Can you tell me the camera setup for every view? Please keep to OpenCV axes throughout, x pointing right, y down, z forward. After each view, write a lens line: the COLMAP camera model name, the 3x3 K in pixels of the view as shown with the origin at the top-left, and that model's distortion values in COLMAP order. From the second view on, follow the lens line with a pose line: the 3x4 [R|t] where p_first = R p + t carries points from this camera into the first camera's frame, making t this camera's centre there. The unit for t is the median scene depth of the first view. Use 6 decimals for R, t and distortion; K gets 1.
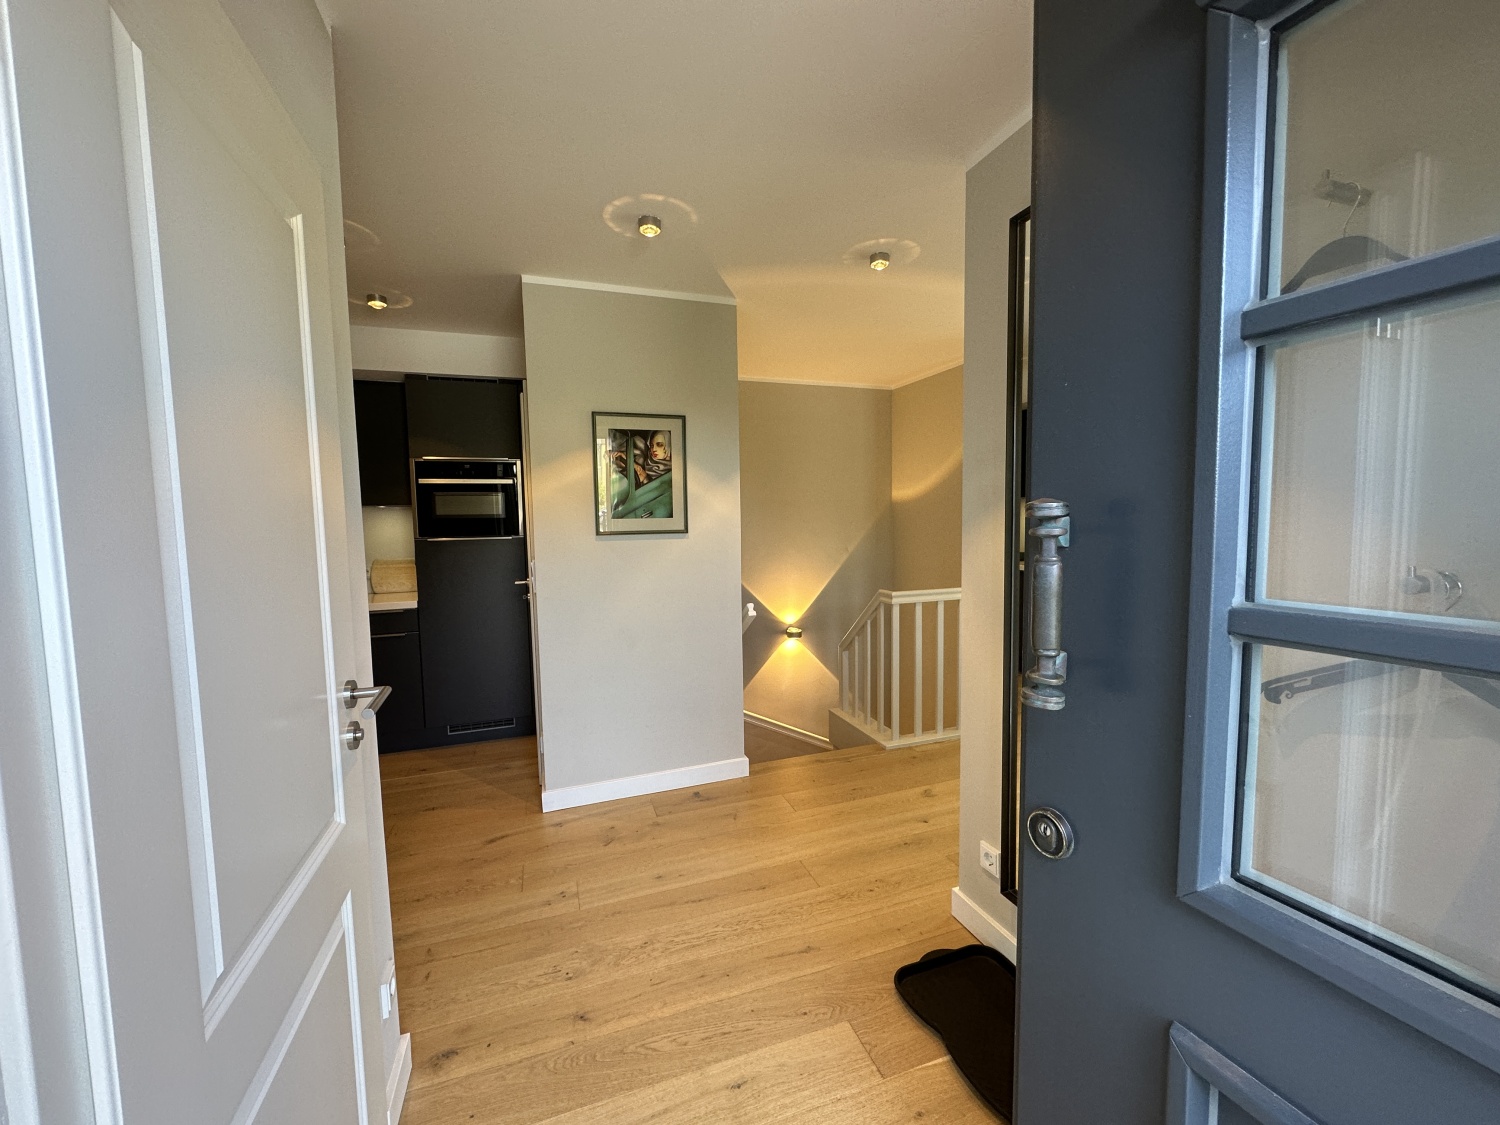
lens RADIAL K [[599.2, 0, 750.0], [0, 599.2, 562.5], [0, 0, 1]] dist [-0.002569, 0.000342]
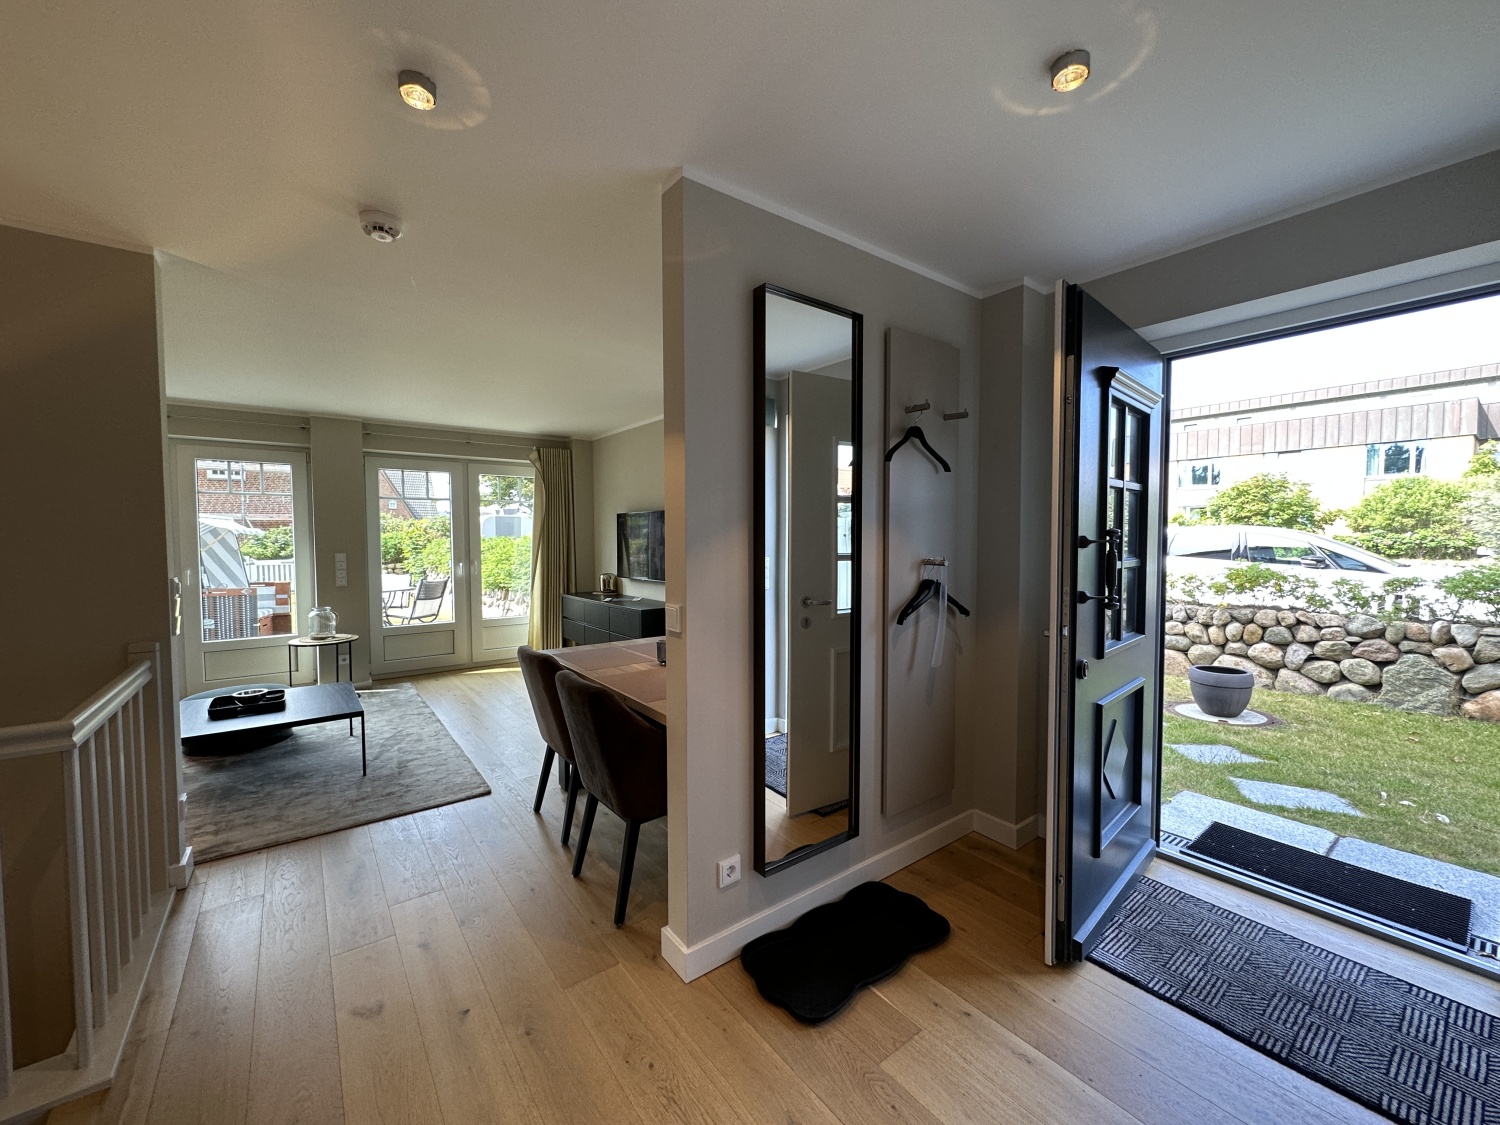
lens RADIAL K [[599.2, 0, 750.0], [0, 599.2, 562.5], [0, 0, 1]] dist [-0.002569, 0.000342]
pose [[-0.300444, -0.022316, 0.953538, -0.359862], [0.082007, 0.995420, 0.049135, -0.050275], [-0.950267, 0.092960, -0.297238, 0.757007]]
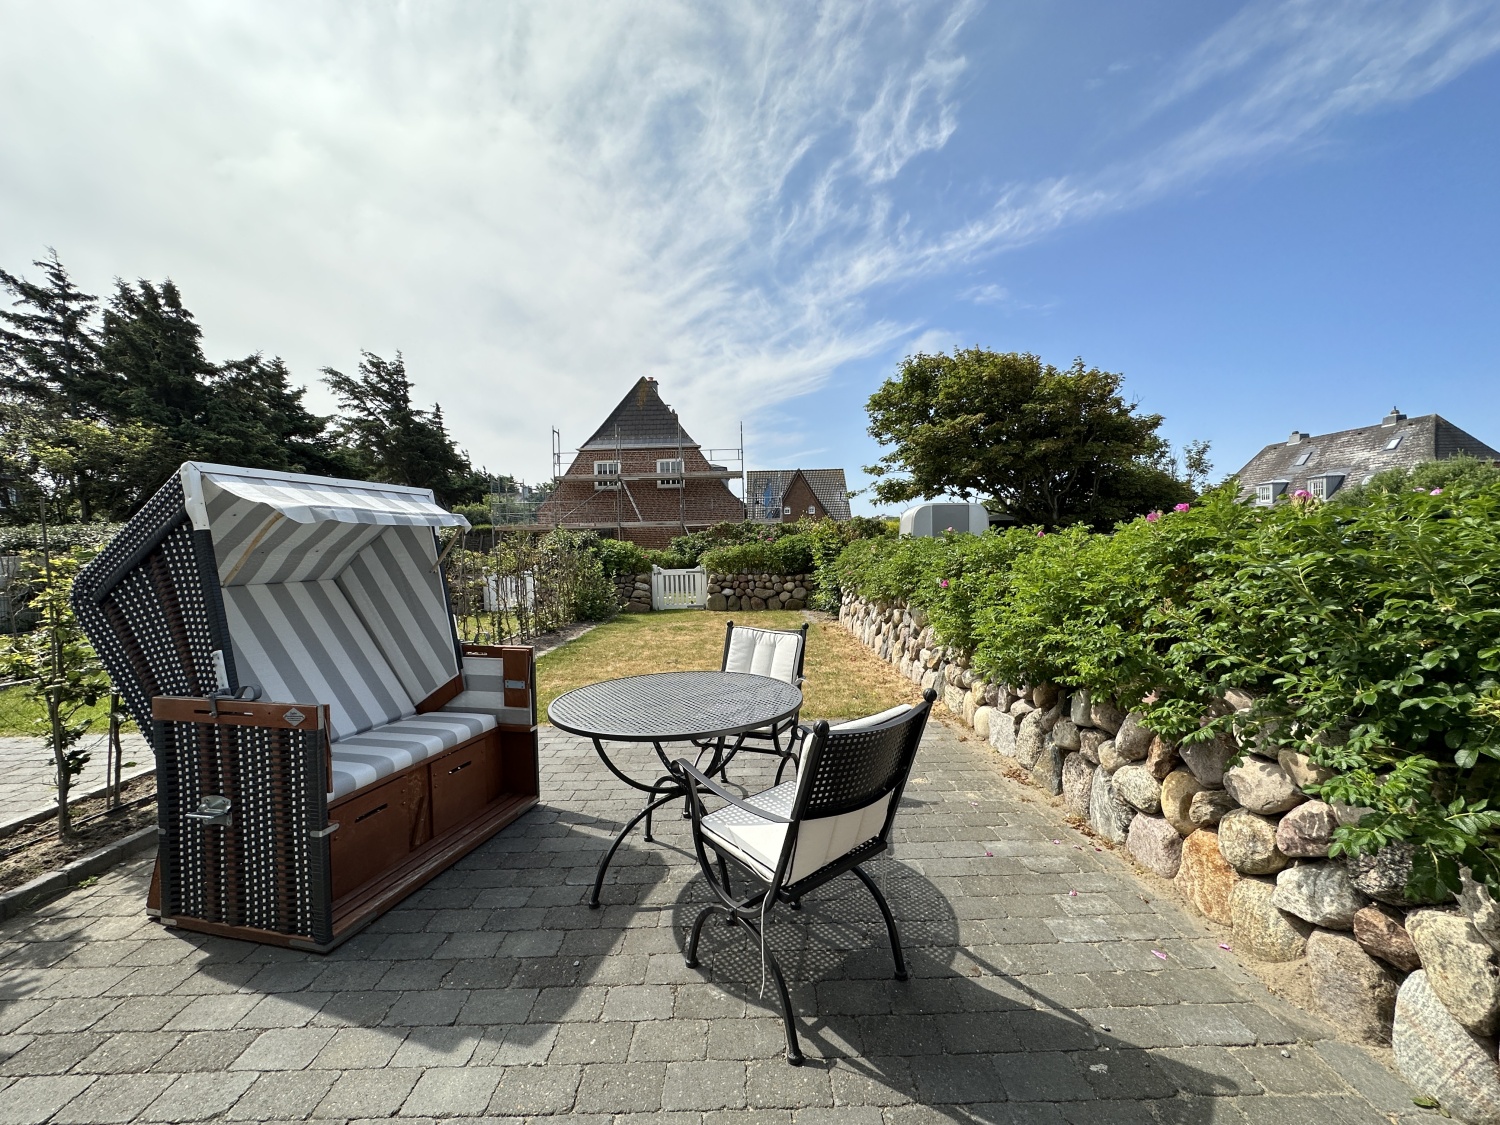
lens RADIAL K [[599.2, 0, 750.0], [0, 599.2, 562.5], [0, 0, 1]] dist [-0.002569, 0.000342]
pose [[0.333386, -0.018110, 0.942616, 1.882047], [0.088957, 0.995959, -0.012328, -0.102023], [-0.938584, 0.087962, 0.333650, 1.188457]]
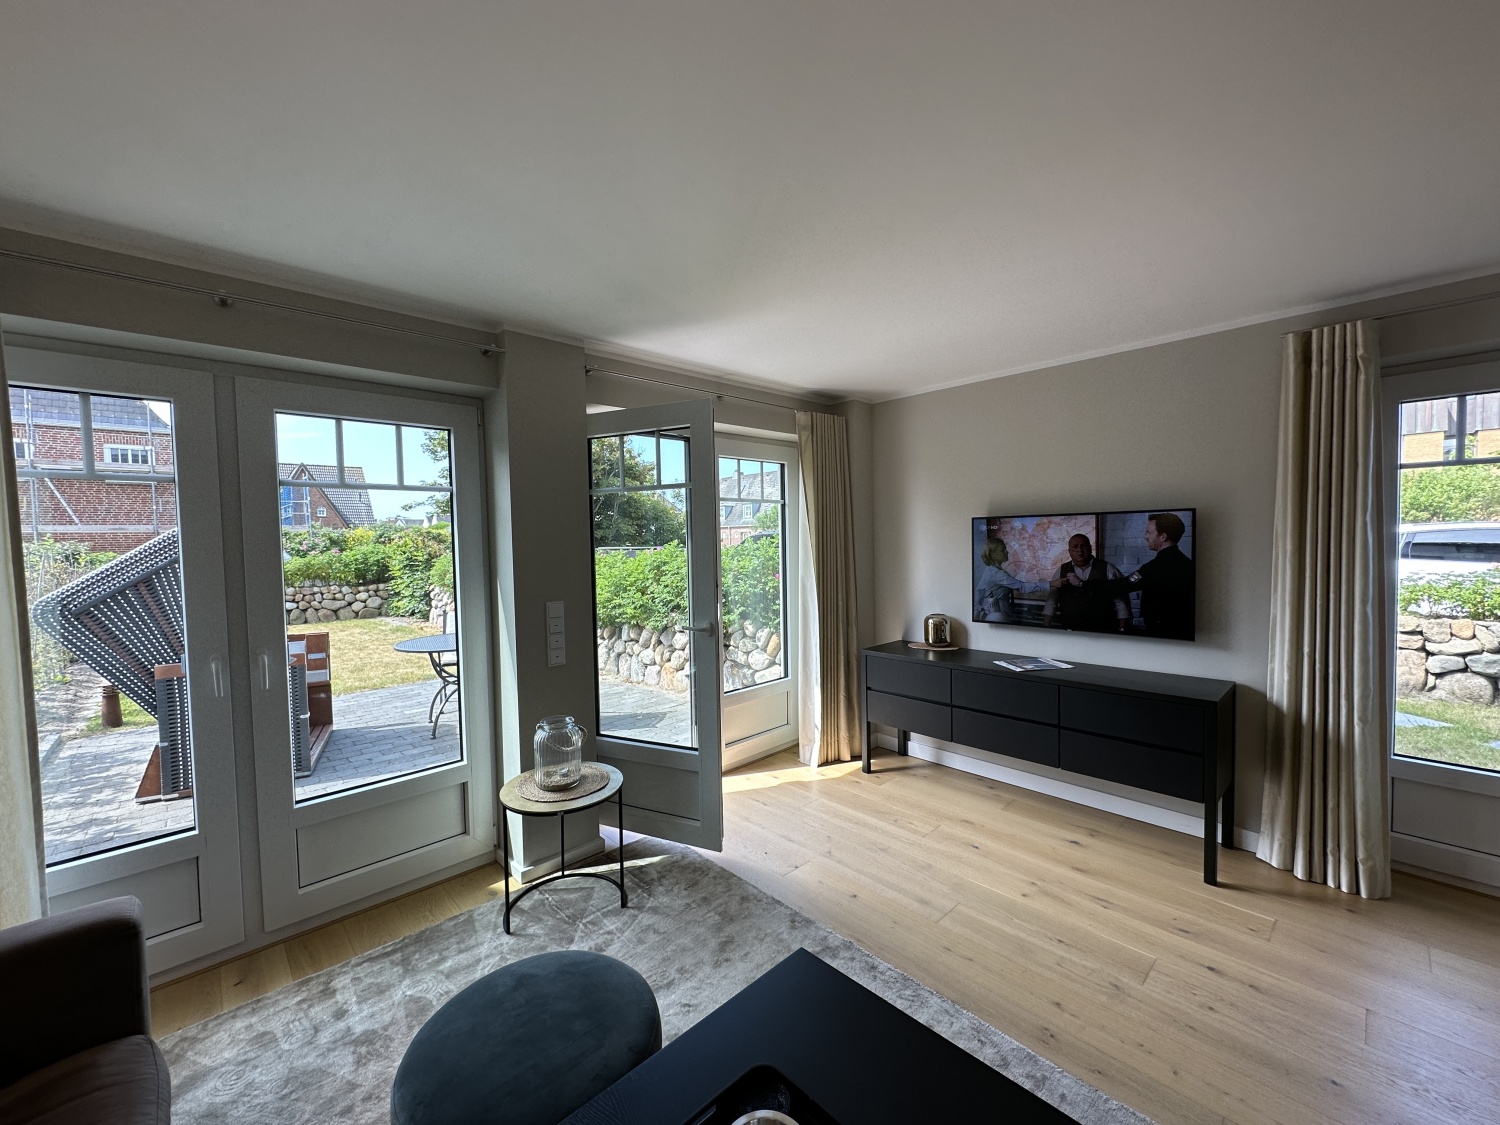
lens RADIAL K [[599.2, 0, 750.0], [0, 599.2, 562.5], [0, 0, 1]] dist [-0.002569, 0.000342]
pose [[-0.398483, -0.010477, 0.917116, 0.736899], [0.098720, 0.993636, 0.054244, -0.169038], [-0.911847, 0.112153, -0.394913, 1.460887]]
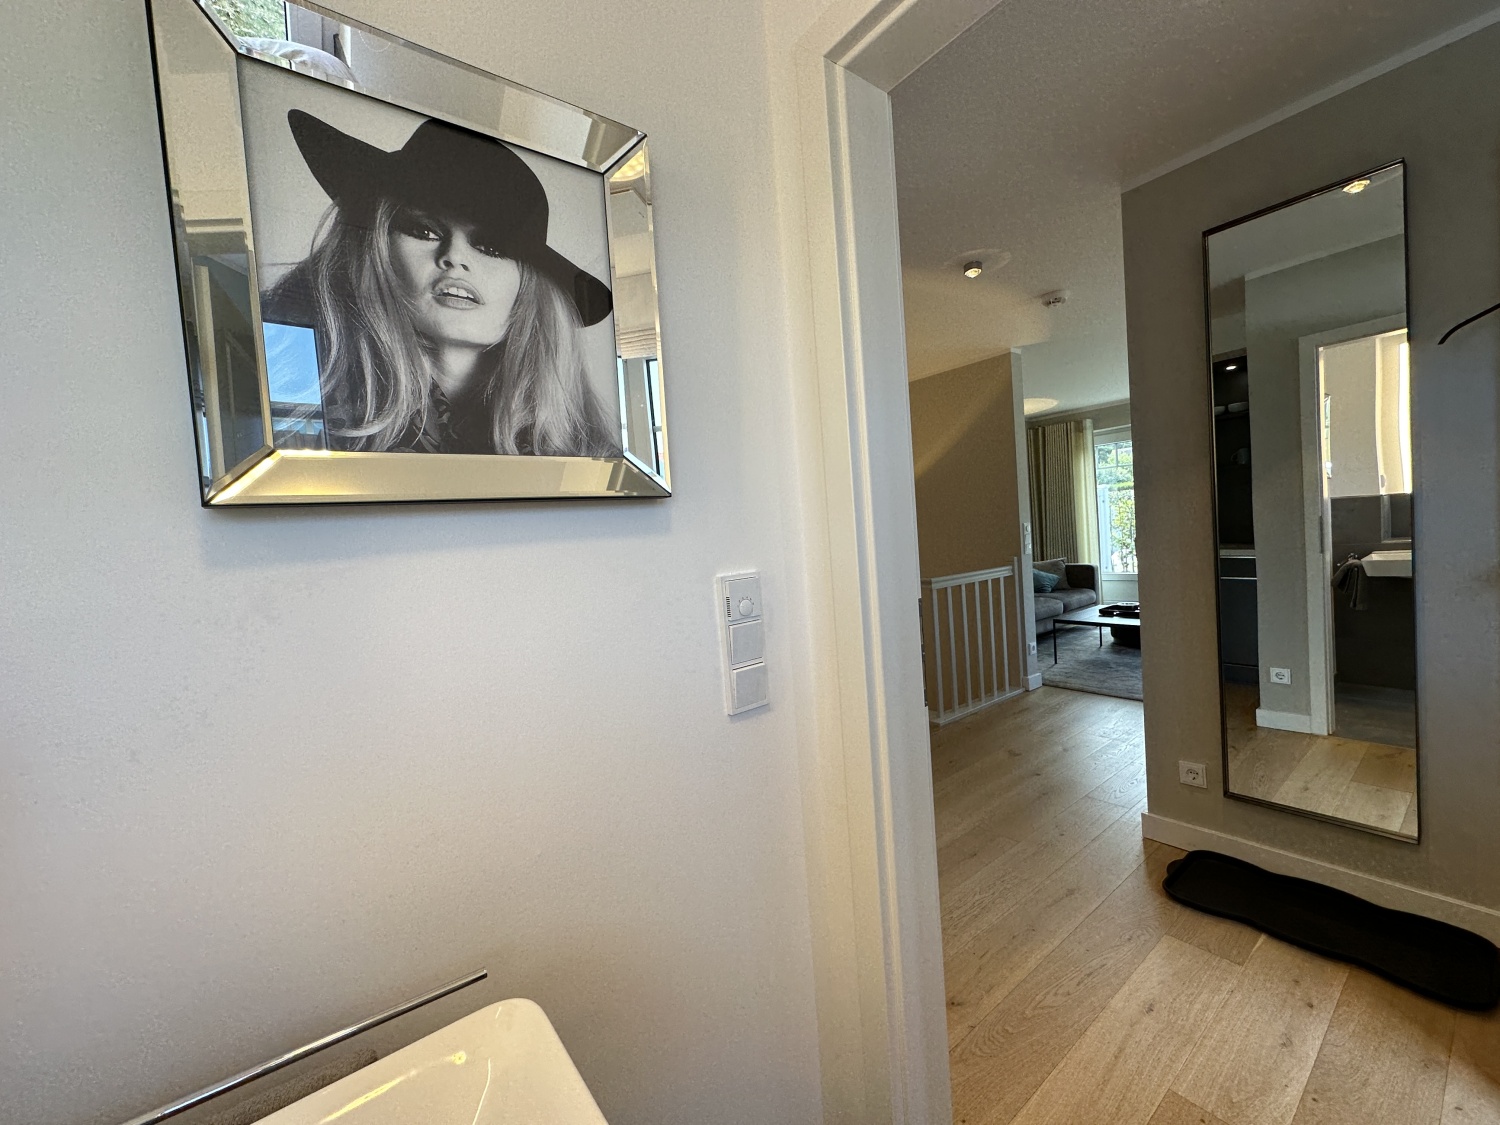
lens RADIAL K [[600.7, 0, 750.0], [0, 600.7, 562.5], [0, 0, 1]] dist [0.000059, 0.000458]
pose [[0.950412, -0.068342, 0.303393, -0.459746], [0.082038, 0.996095, -0.032613, 0.033876], [-0.299979, 0.055885, 0.952307, 0.077909]]
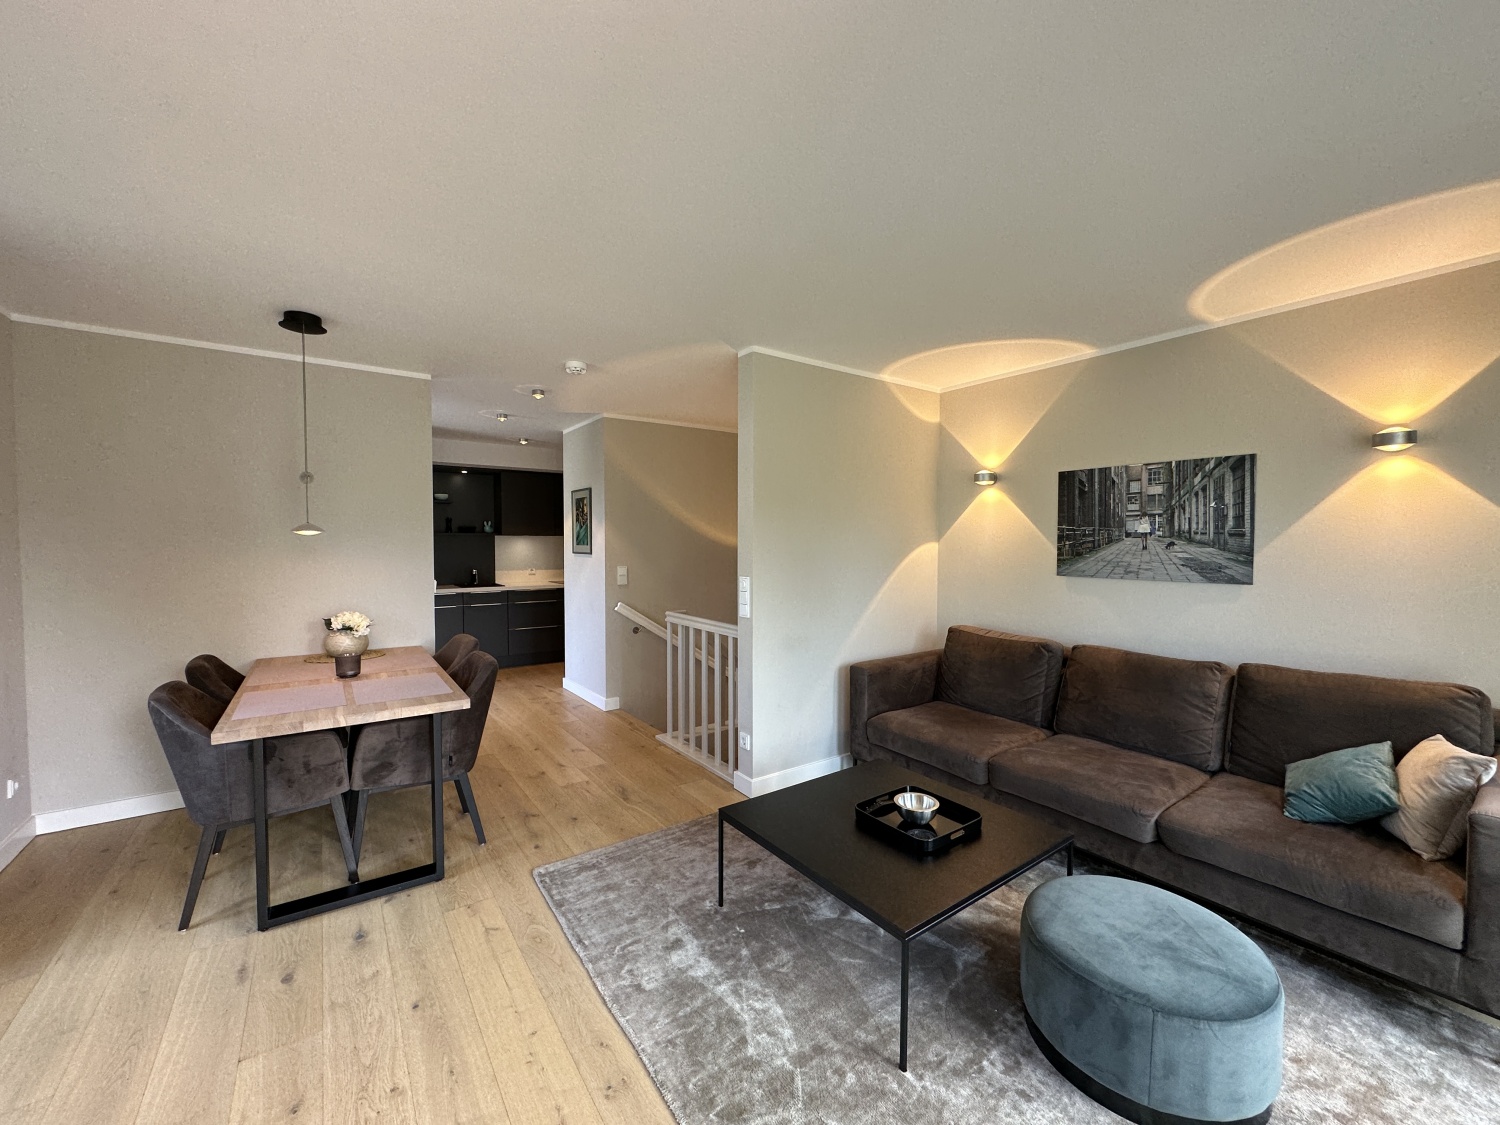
lens RADIAL K [[599.2, 0, 750.0], [0, 599.2, 562.5], [0, 0, 1]] dist [-0.002569, 0.000342]
pose [[0.273003, 0.050891, -0.960666, 1.660685], [-0.079454, 0.996381, 0.030203, -0.113082], [0.958726, 0.068084, 0.276059, 0.948370]]
